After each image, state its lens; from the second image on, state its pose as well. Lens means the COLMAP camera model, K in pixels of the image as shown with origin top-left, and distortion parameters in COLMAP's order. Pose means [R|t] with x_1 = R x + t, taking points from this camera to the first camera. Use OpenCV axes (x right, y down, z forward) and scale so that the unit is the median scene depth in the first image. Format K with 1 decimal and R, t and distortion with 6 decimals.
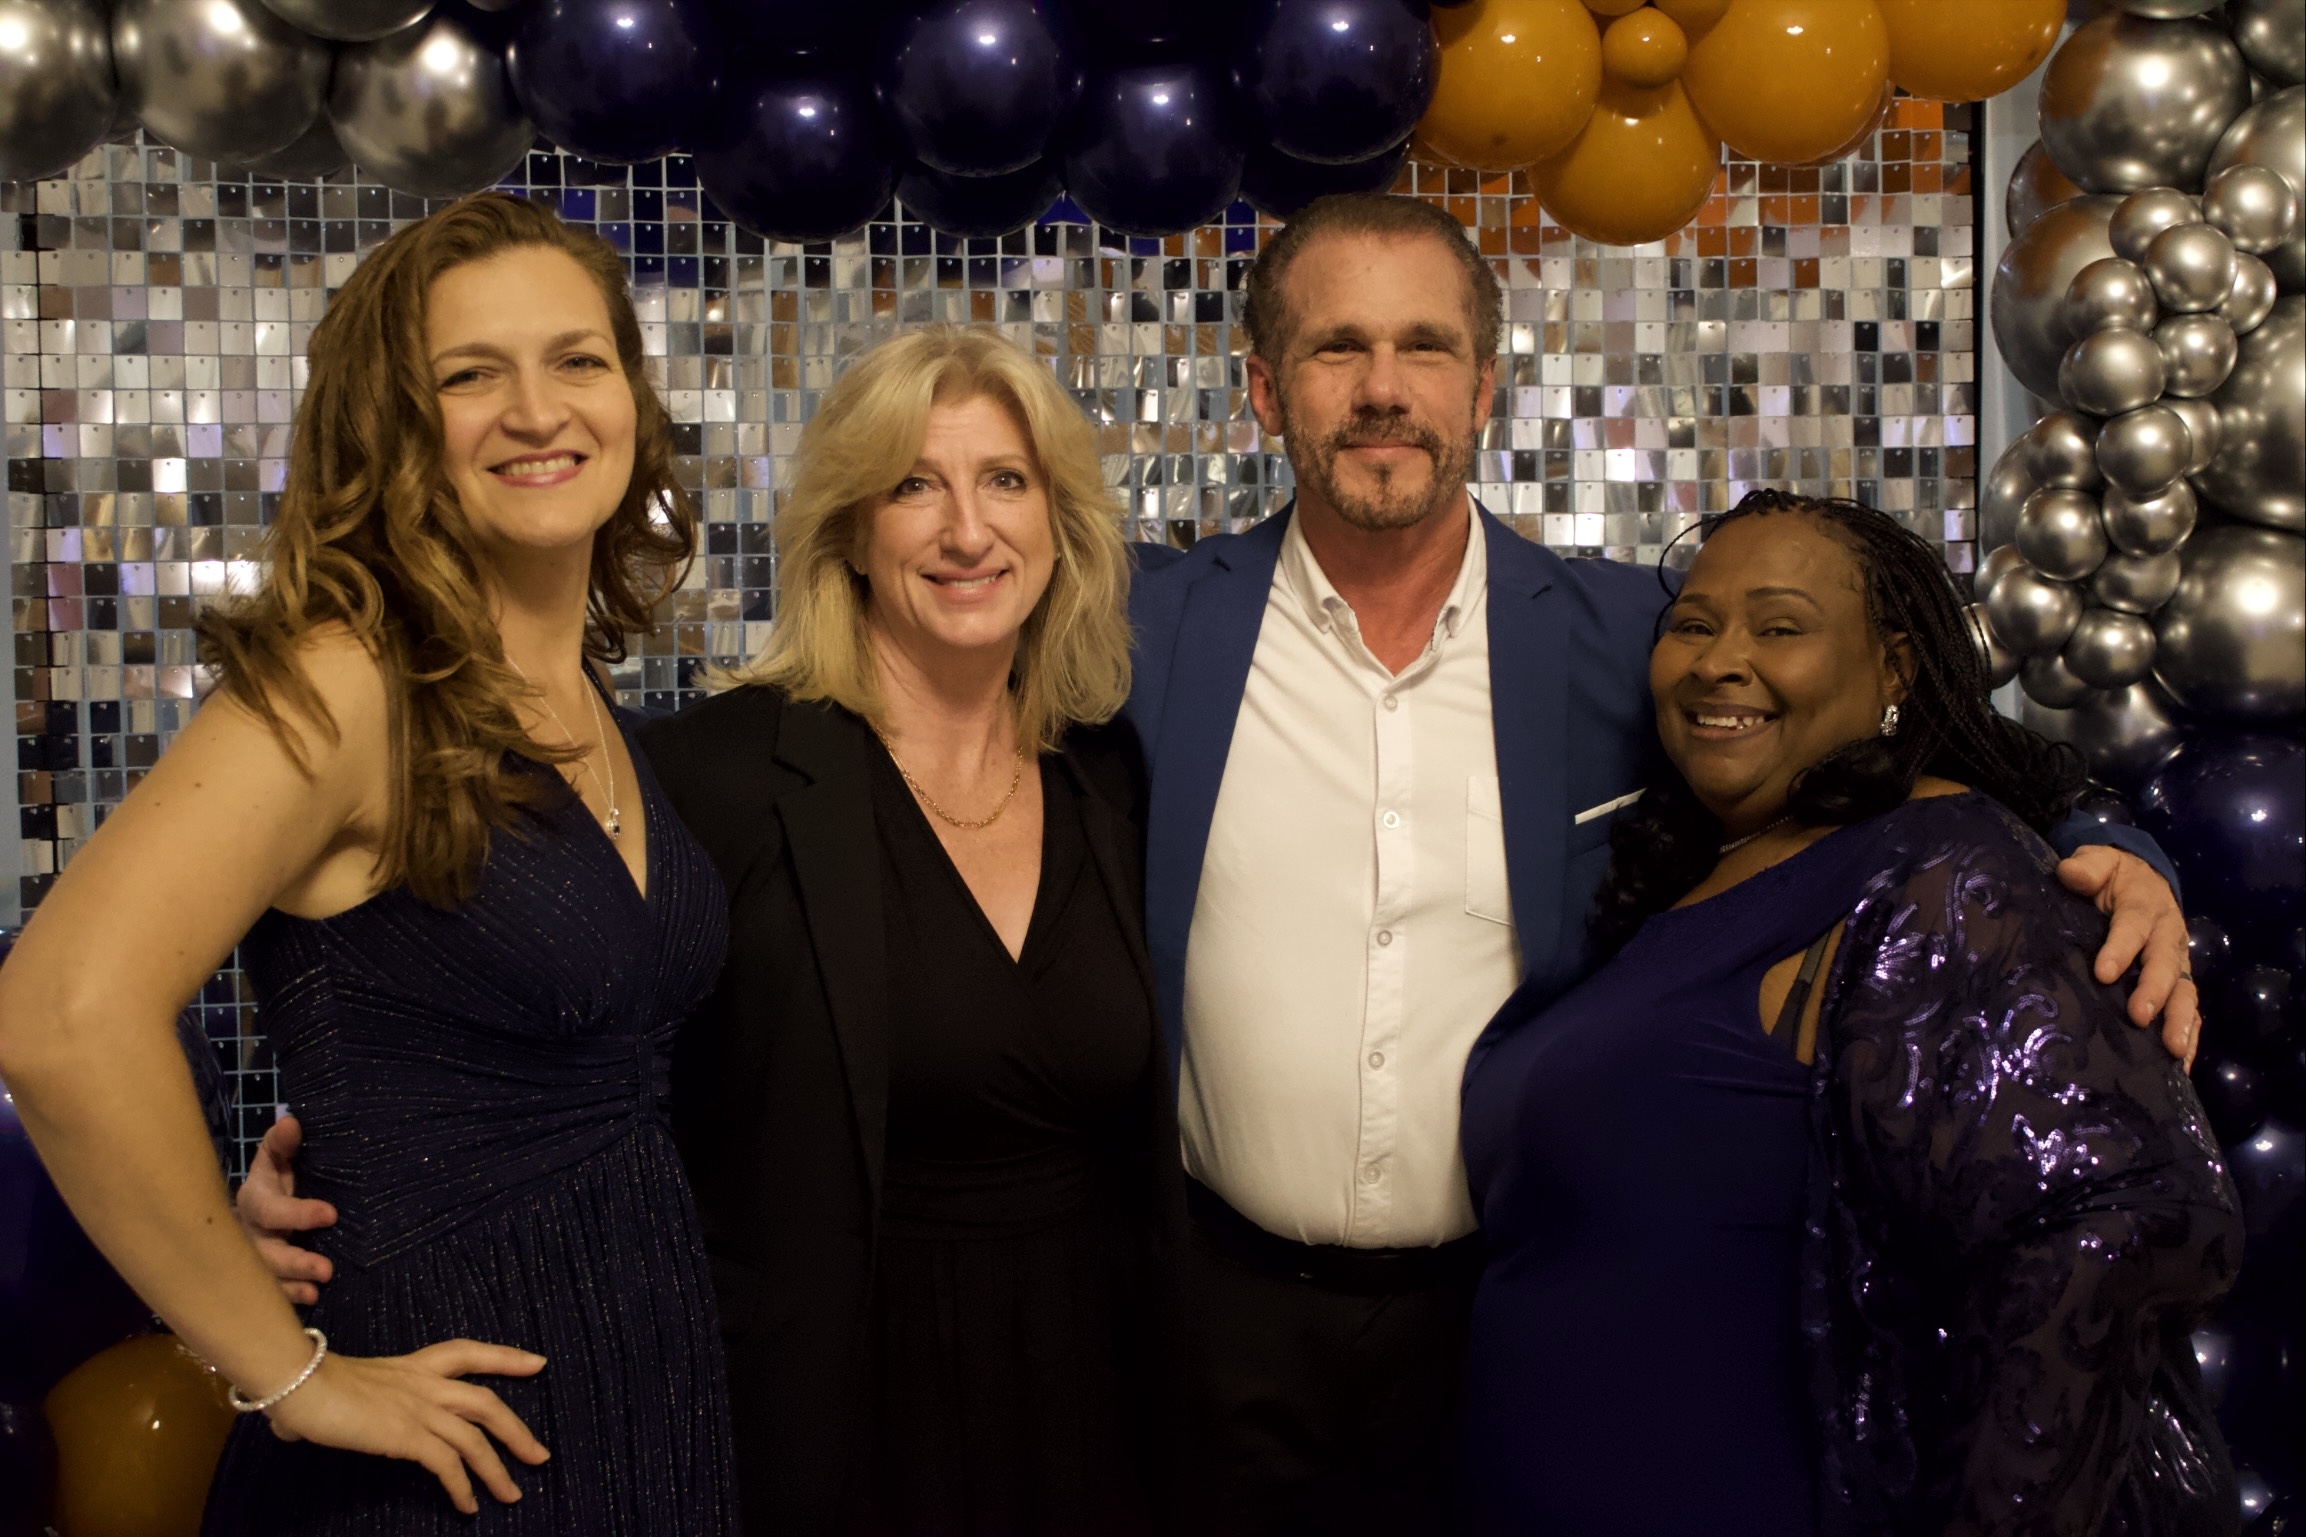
lens RADIAL K [[3131.5, 0, 1157.3], [0, 3131.5, 776.3], [0, 0, 1]] dist [0.000431, 0.000000]
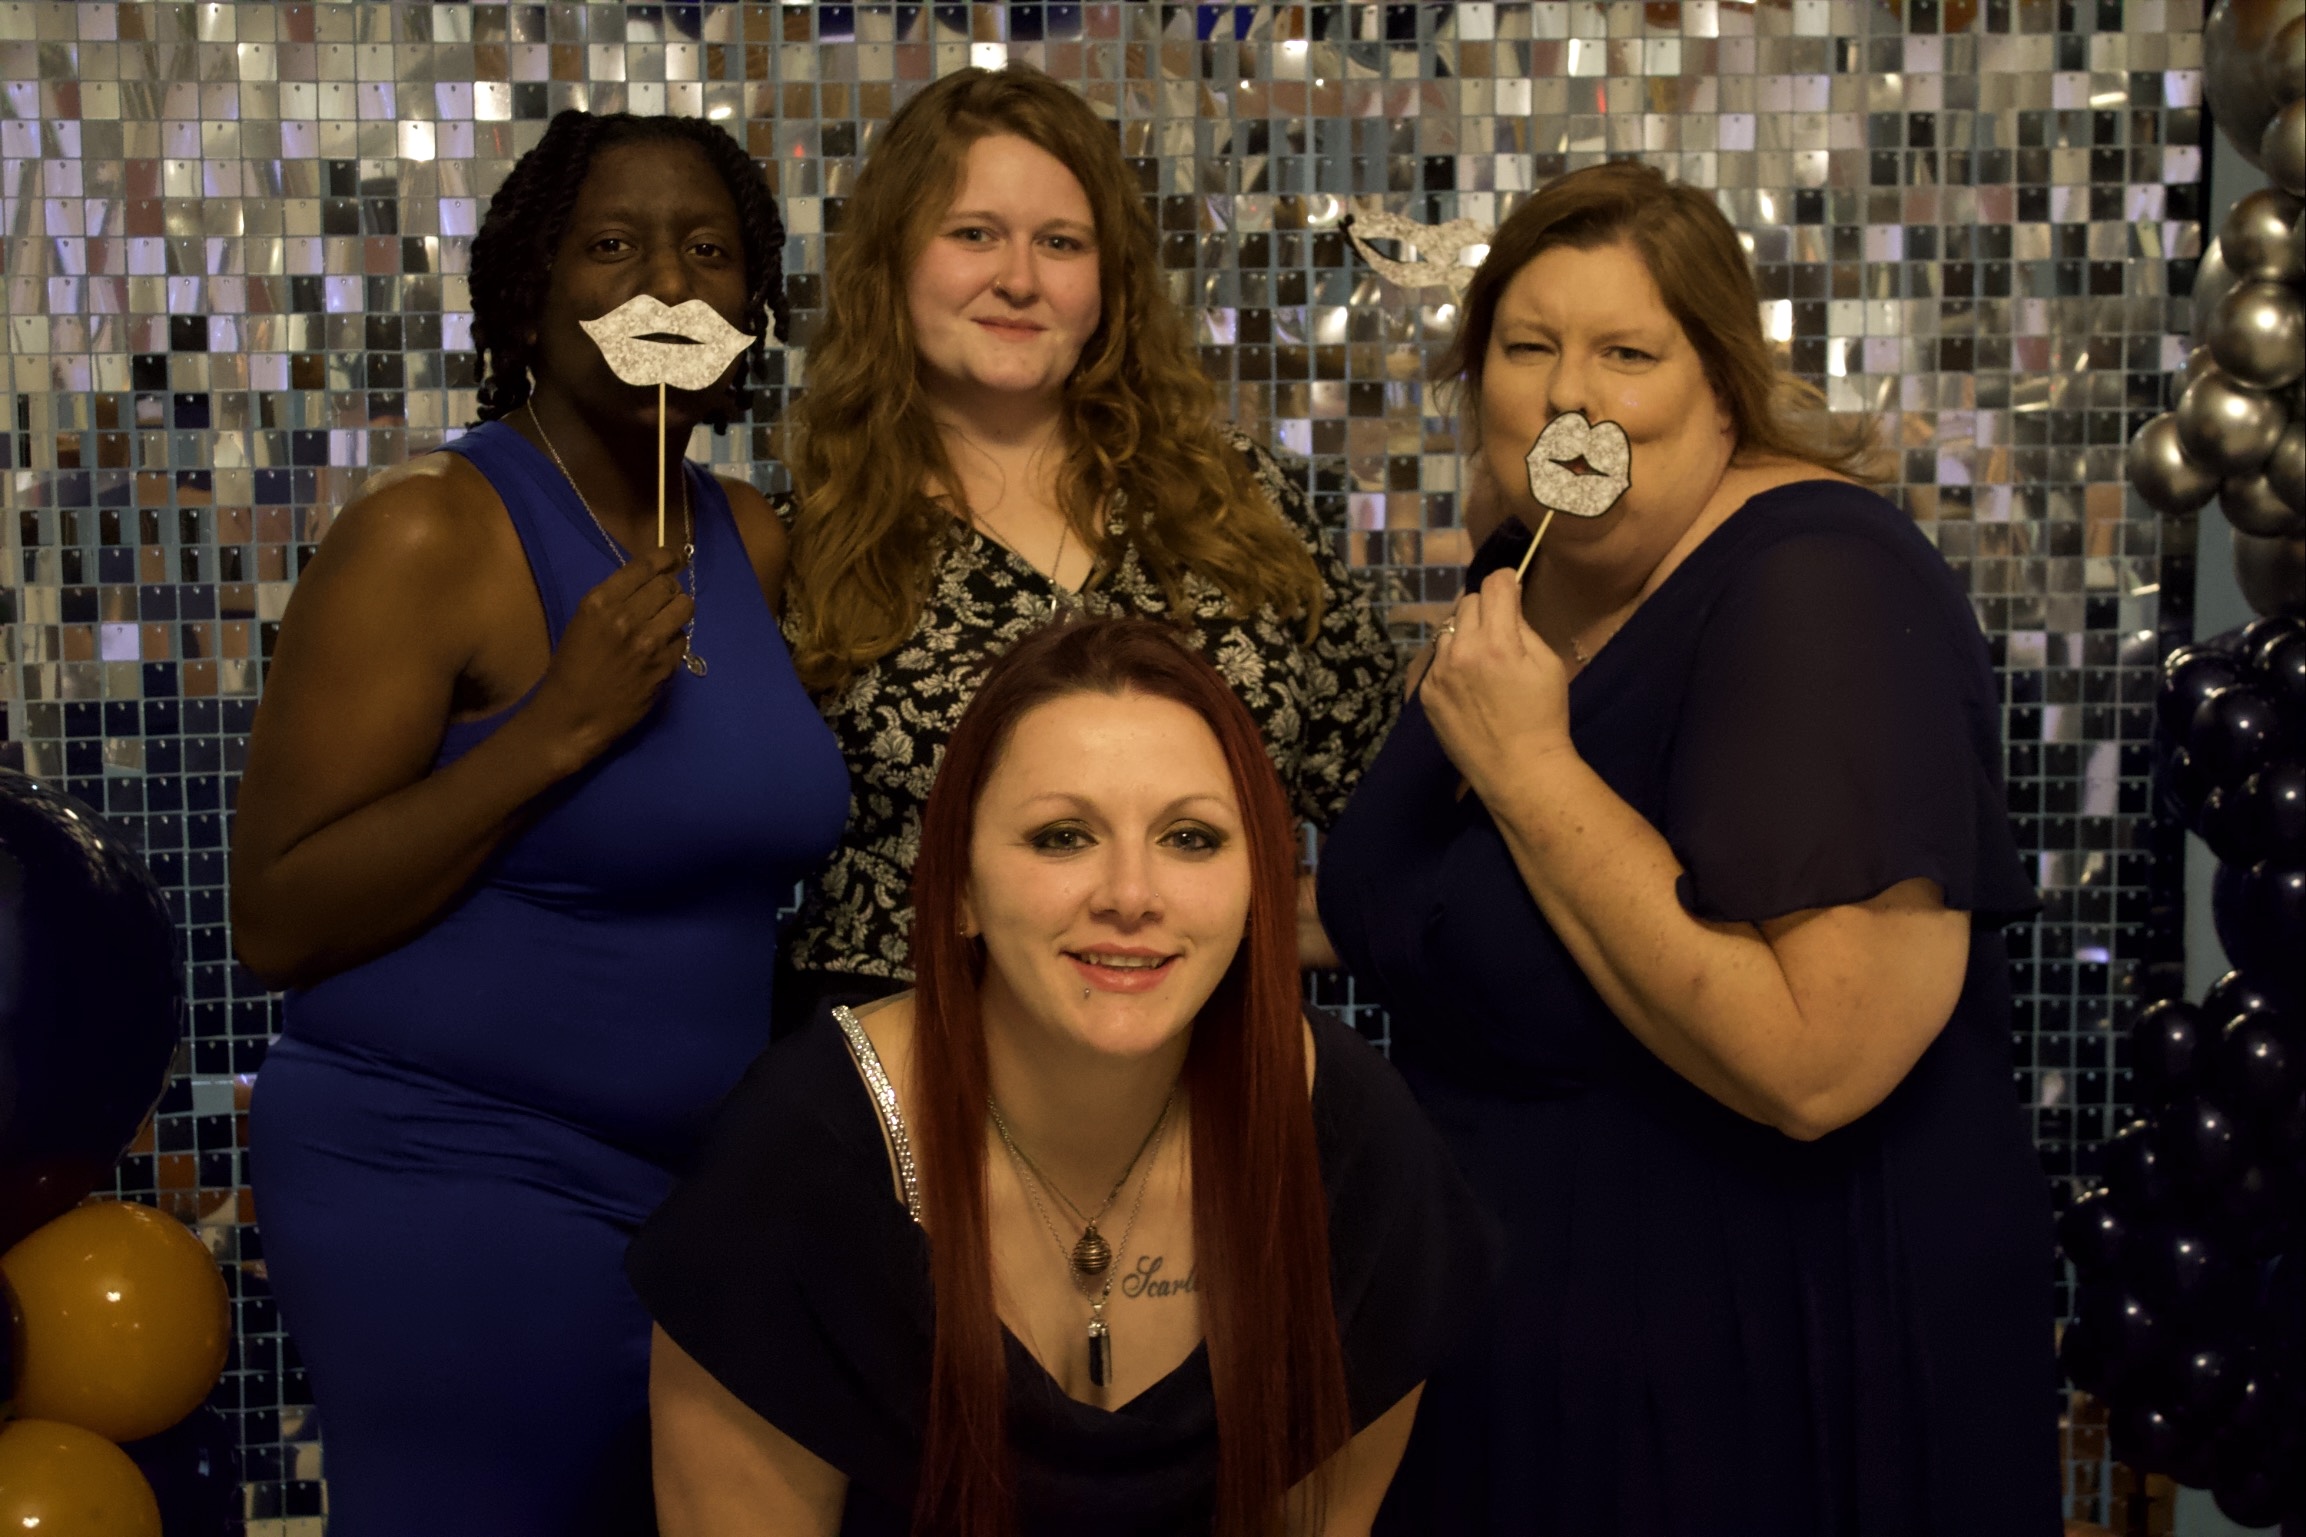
lens RADIAL K [[4127.2, 0, 1118.3], [0, 4127.2, 756.9], [0, 0, 1]] dist [0.087719, 0.000000]
pose [[0.996885, 0.012680, -0.077849, 0.066427], [-0.008798, 0.998710, 0.050009, -0.016044], [0.078382, -0.049168, 0.995710, -0.163617]]
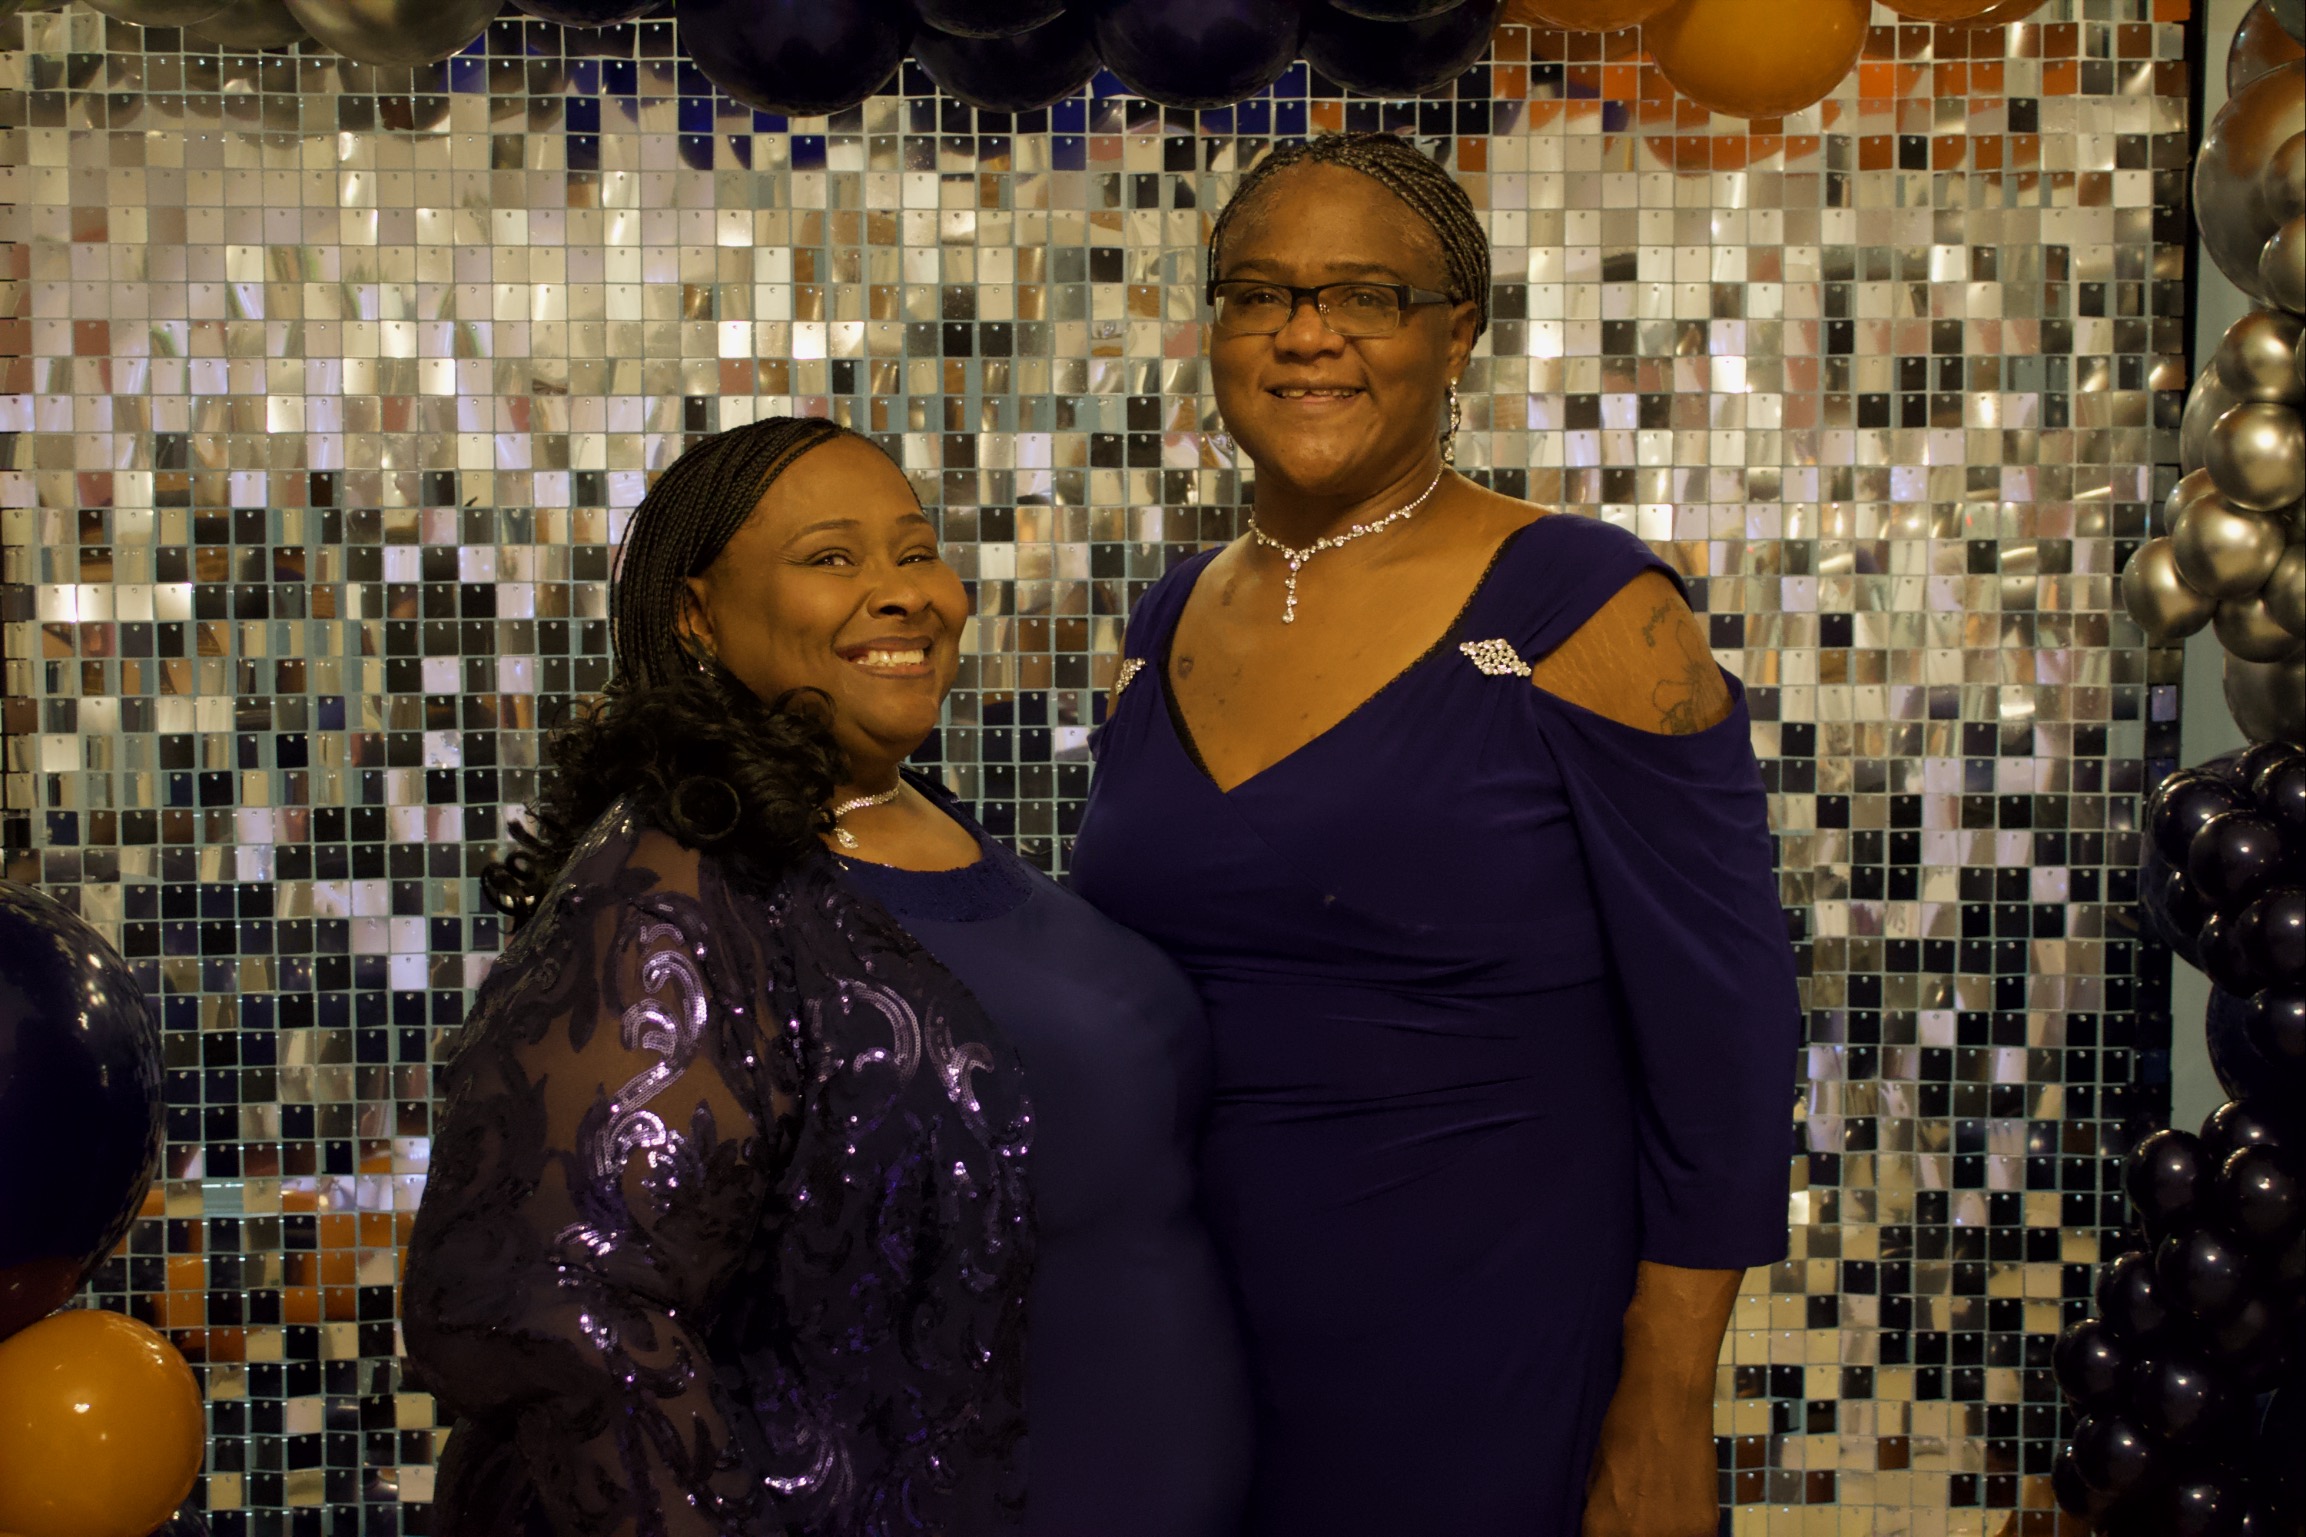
lens RADIAL K [[3277.2, 0, 1160.4], [0, 3277.2, 763.0], [0, 0, 1]] dist [0.011045, 0.000000]
pose [[0.994037, 0.017651, -0.107607, 0.089667], [-0.015920, 0.999730, 0.016928, -0.004558], [0.107877, -0.015114, 0.994049, 0.082941]]
